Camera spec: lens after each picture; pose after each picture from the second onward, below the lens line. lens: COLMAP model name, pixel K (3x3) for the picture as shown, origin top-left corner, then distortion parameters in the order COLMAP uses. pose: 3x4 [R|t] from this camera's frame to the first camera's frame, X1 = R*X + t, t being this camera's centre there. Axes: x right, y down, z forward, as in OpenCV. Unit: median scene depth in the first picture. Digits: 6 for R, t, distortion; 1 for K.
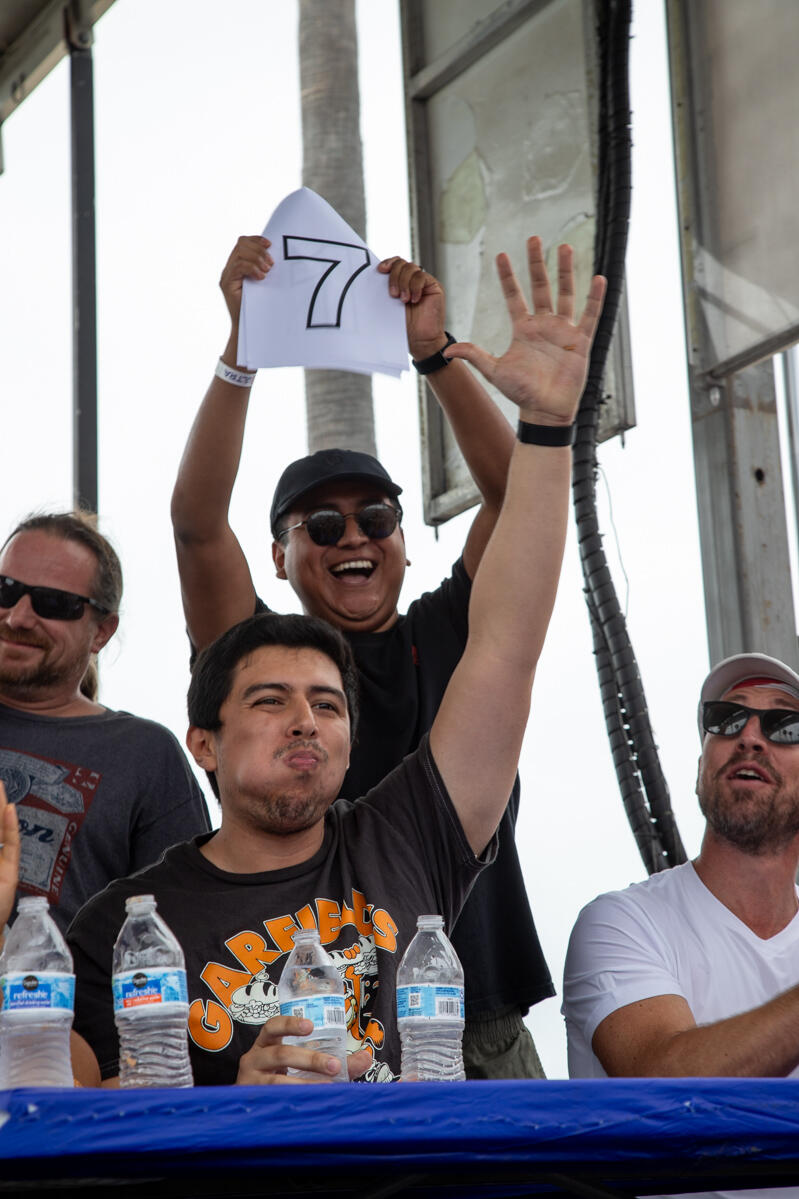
lens RADIAL K [[2904.4, 0, 365.2], [0, 2904.4, 604.7], [0, 0, 1]] dist [0.399829, -0.435418]
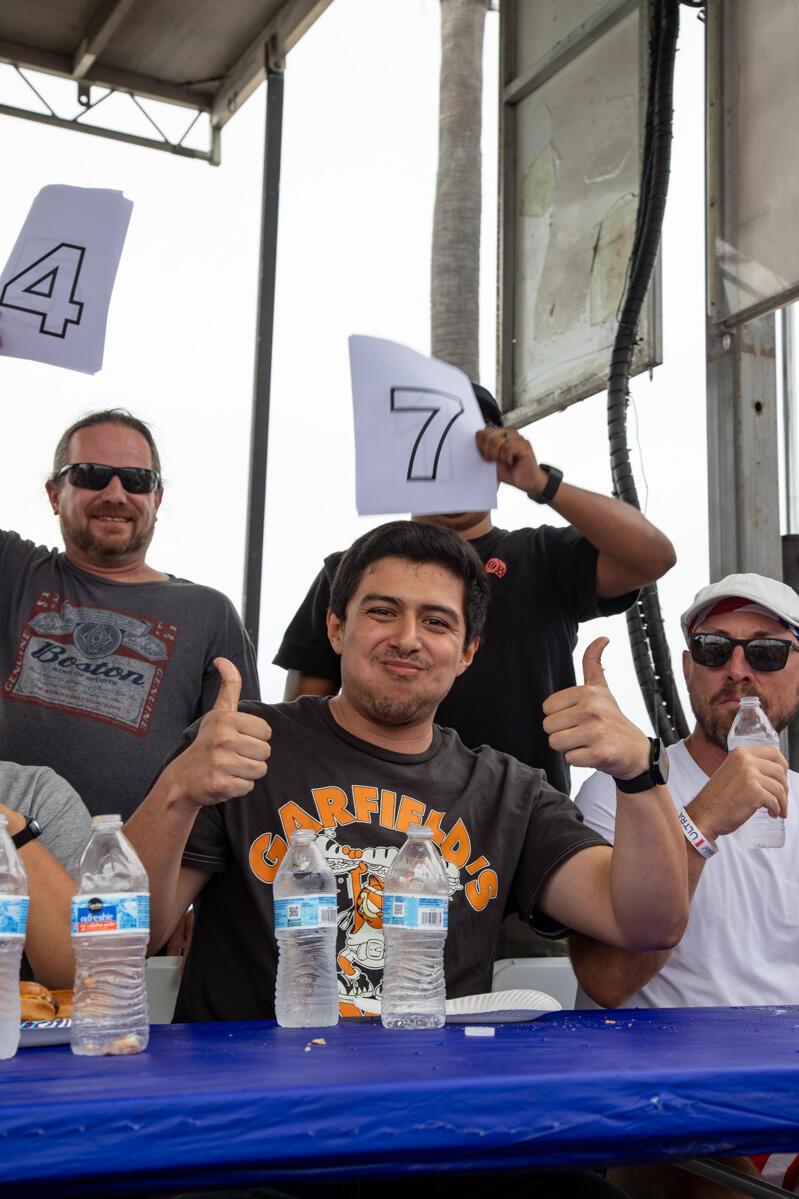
lens RADIAL K [[1835.9, 0, 399.5], [0, 1835.9, 599.5], [0, 0, 1]] dist [0.184587, 0.015186]
pose [[0.997667, 0.049548, -0.046973, 0.041984], [-0.046294, 0.996610, 0.068010, -0.016553], [0.050184, -0.065676, 0.996578, 0.362785]]
